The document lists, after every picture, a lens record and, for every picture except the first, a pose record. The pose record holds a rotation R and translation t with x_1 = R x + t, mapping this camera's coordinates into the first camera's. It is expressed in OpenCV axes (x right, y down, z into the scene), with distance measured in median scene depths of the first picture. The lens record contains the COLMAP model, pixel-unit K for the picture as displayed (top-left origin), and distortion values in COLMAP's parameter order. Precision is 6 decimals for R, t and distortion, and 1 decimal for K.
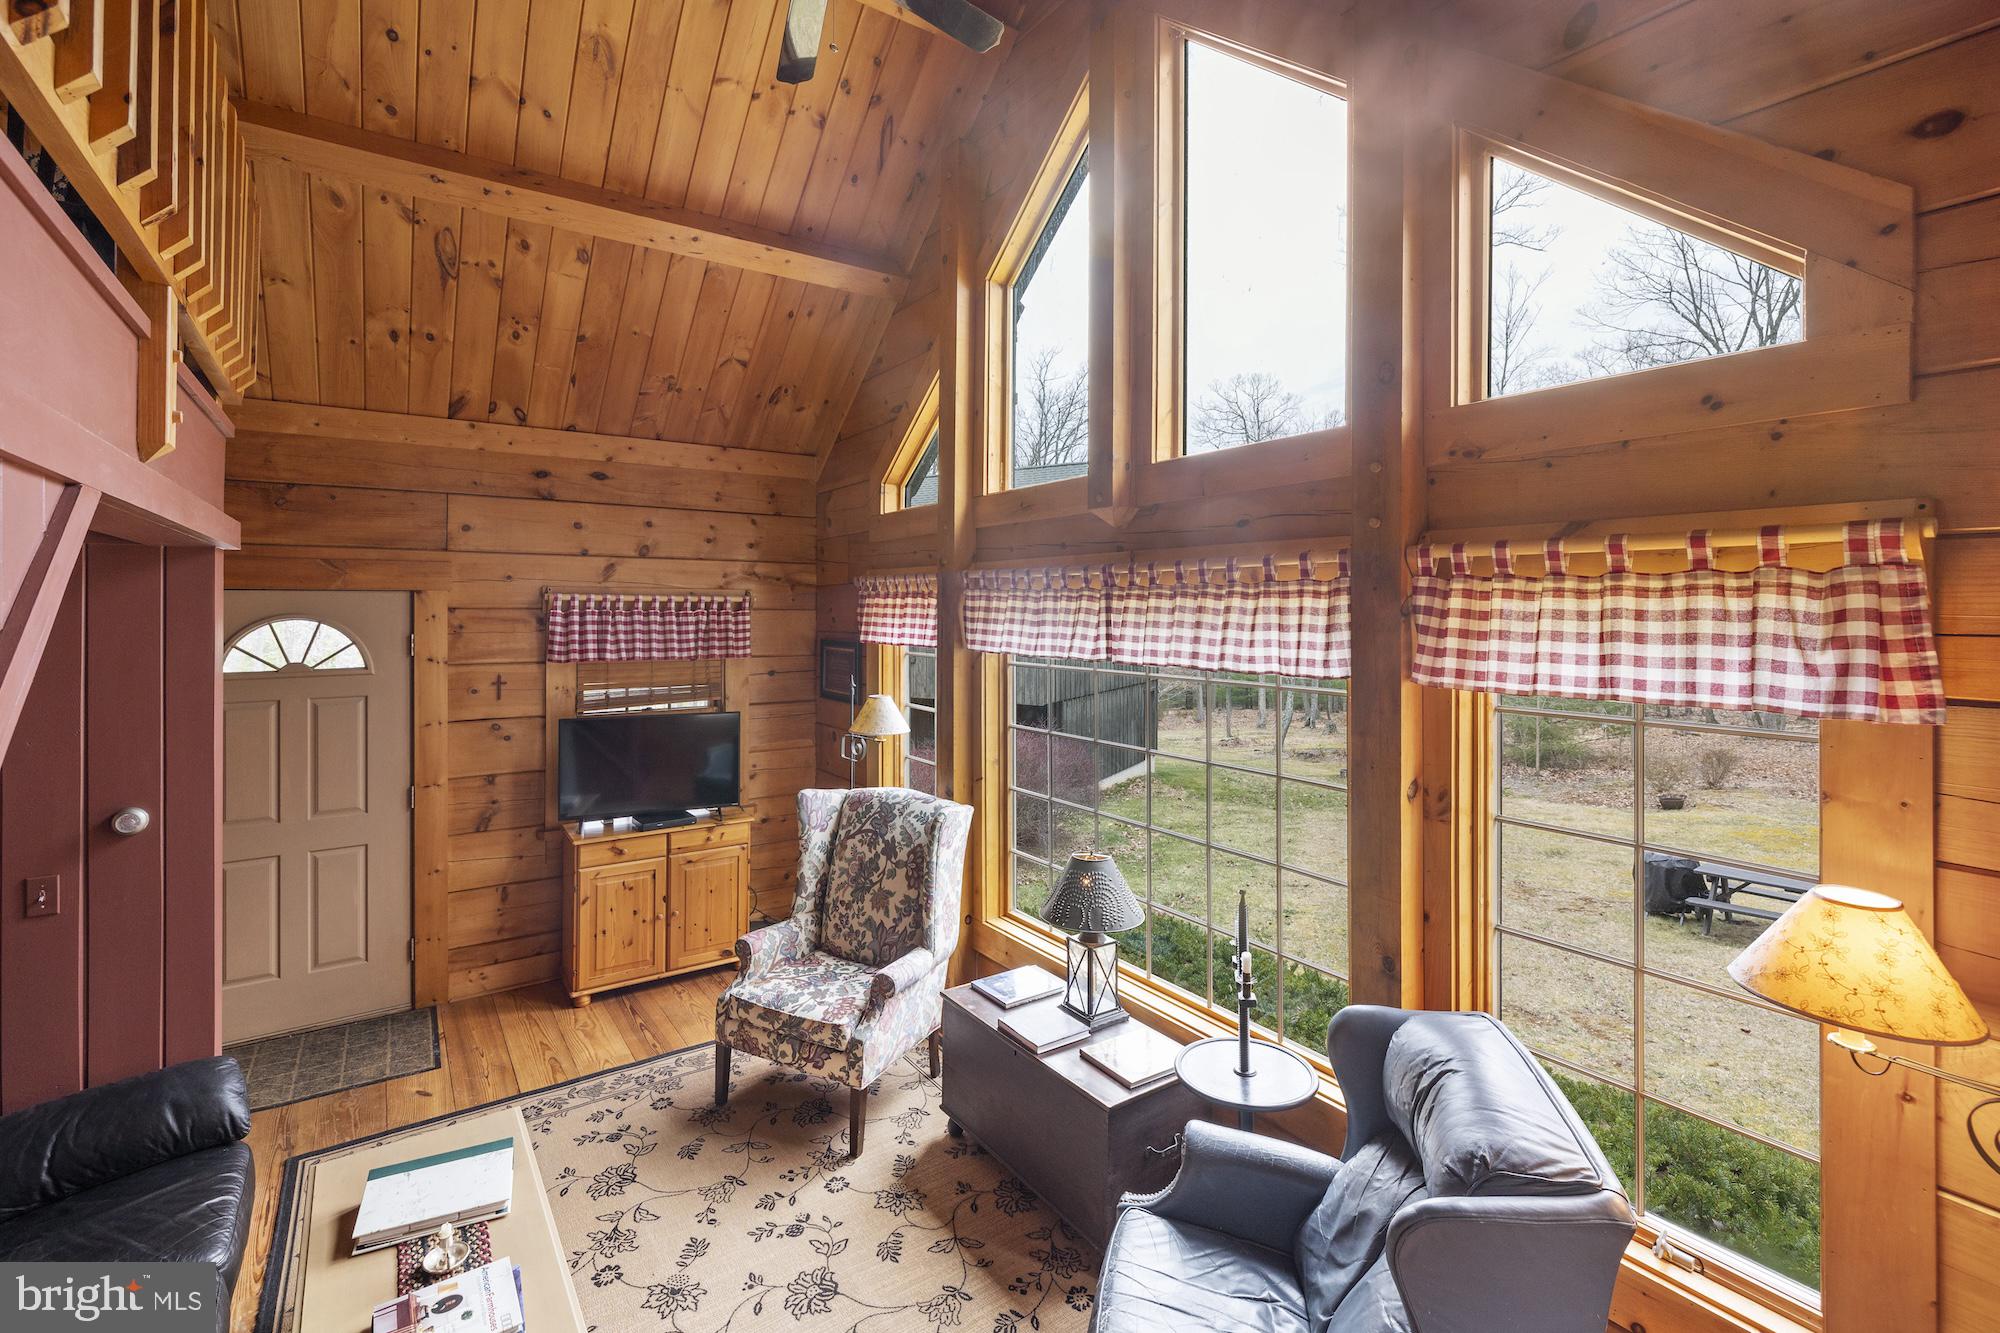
lens RADIAL K [[848.5, 0, 940.2], [0, 848.5, 578.5], [0, 0, 1]] dist [0.000915, 0.000230]
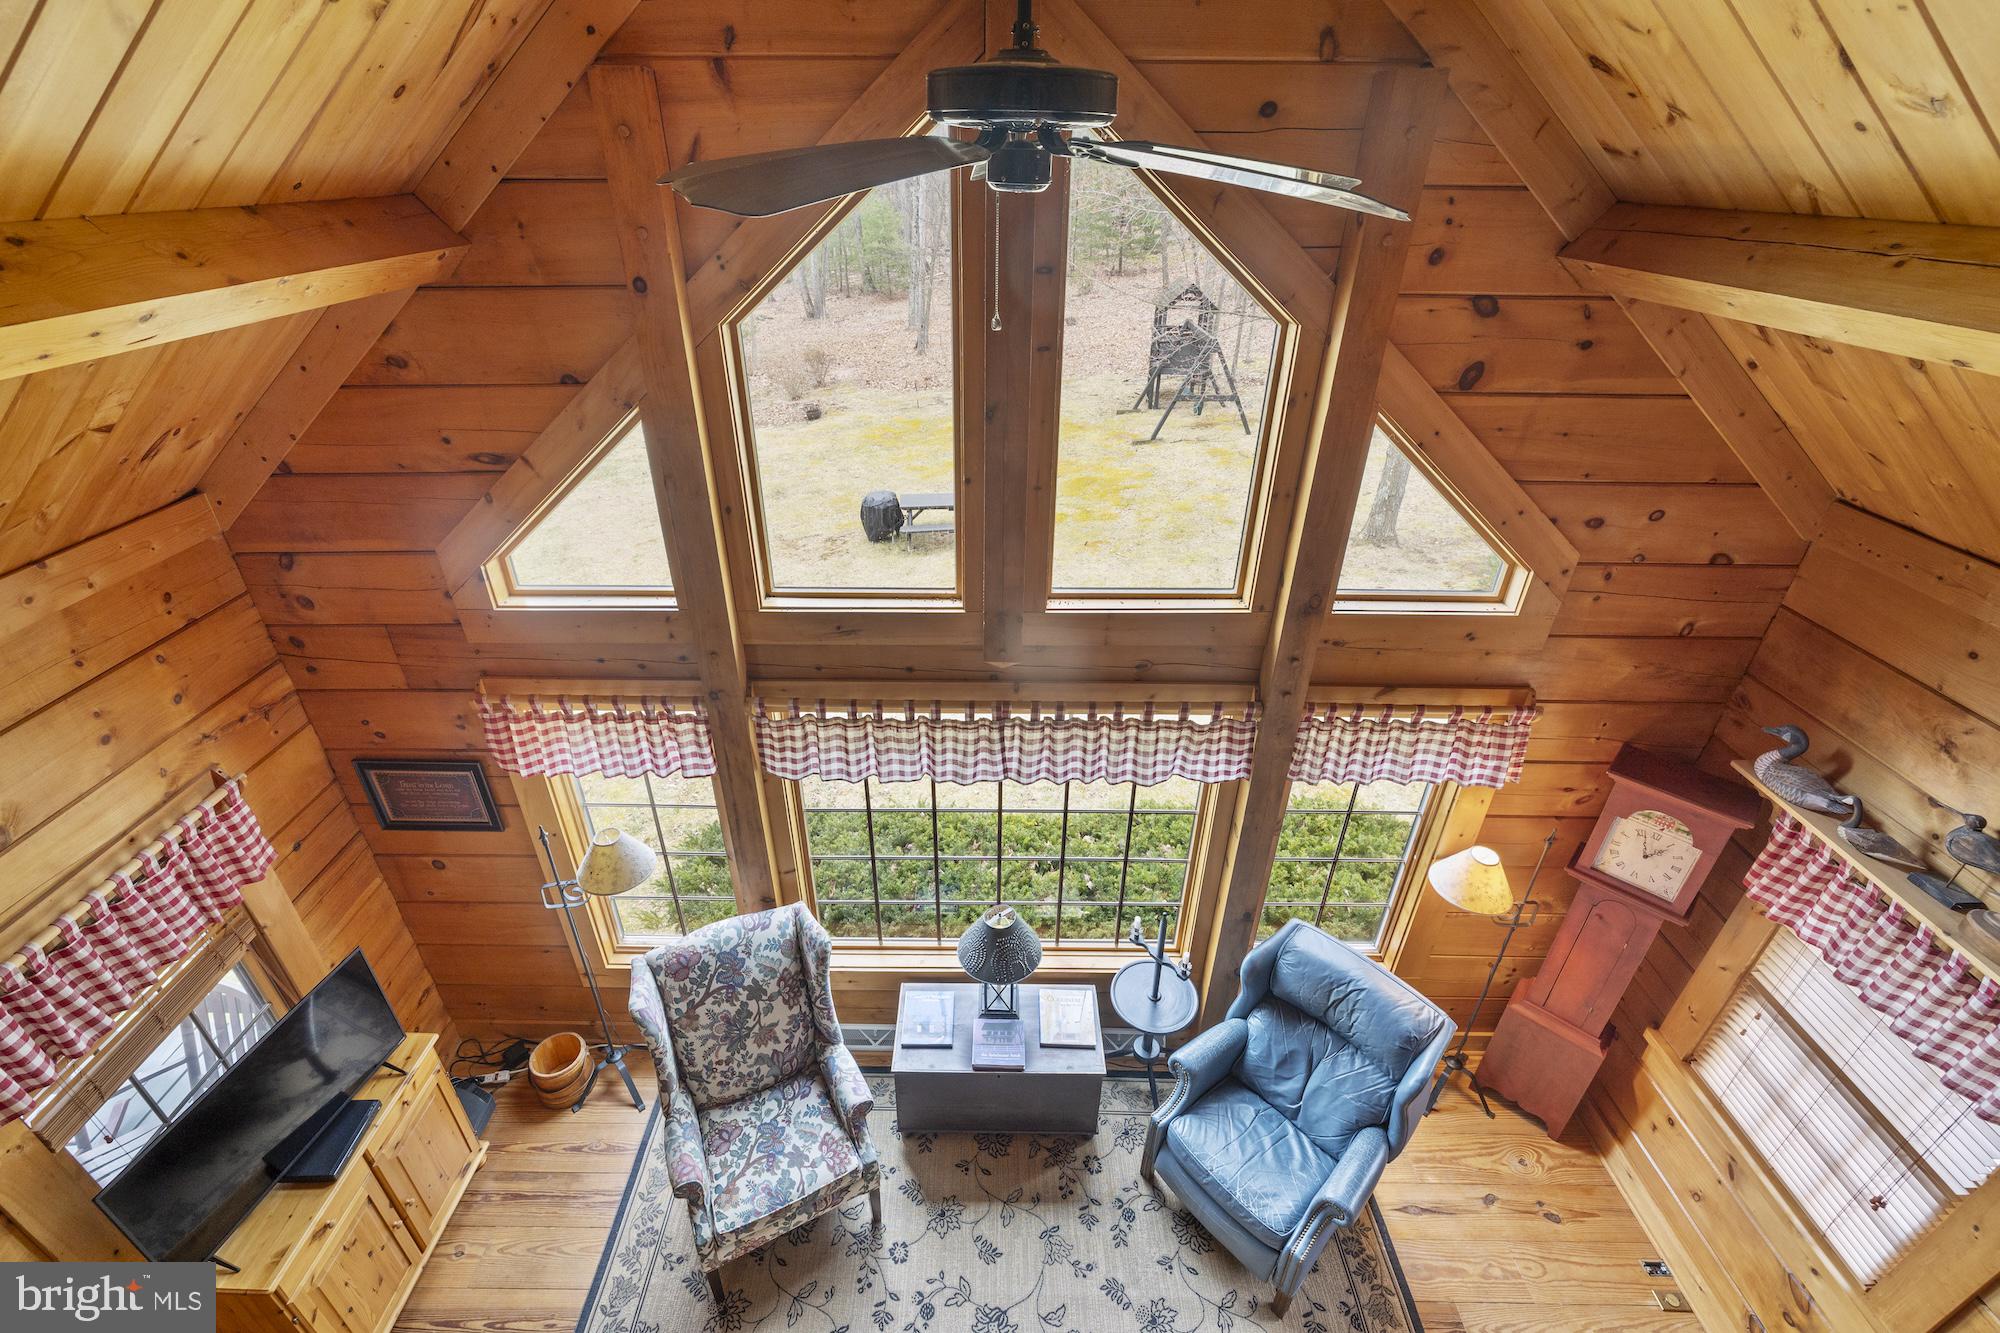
lens RADIAL K [[848.5, 0, 985.1], [0, 848.5, 663.6], [0, 0, 1]] dist [0.000915, 0.000230]
pose [[0.566686, -0.416852, 0.710705, -0.511607], [0.000153, 0.862628, 0.505839, -0.561783], [-0.823934, -0.286543, 0.488903, 0.502557]]
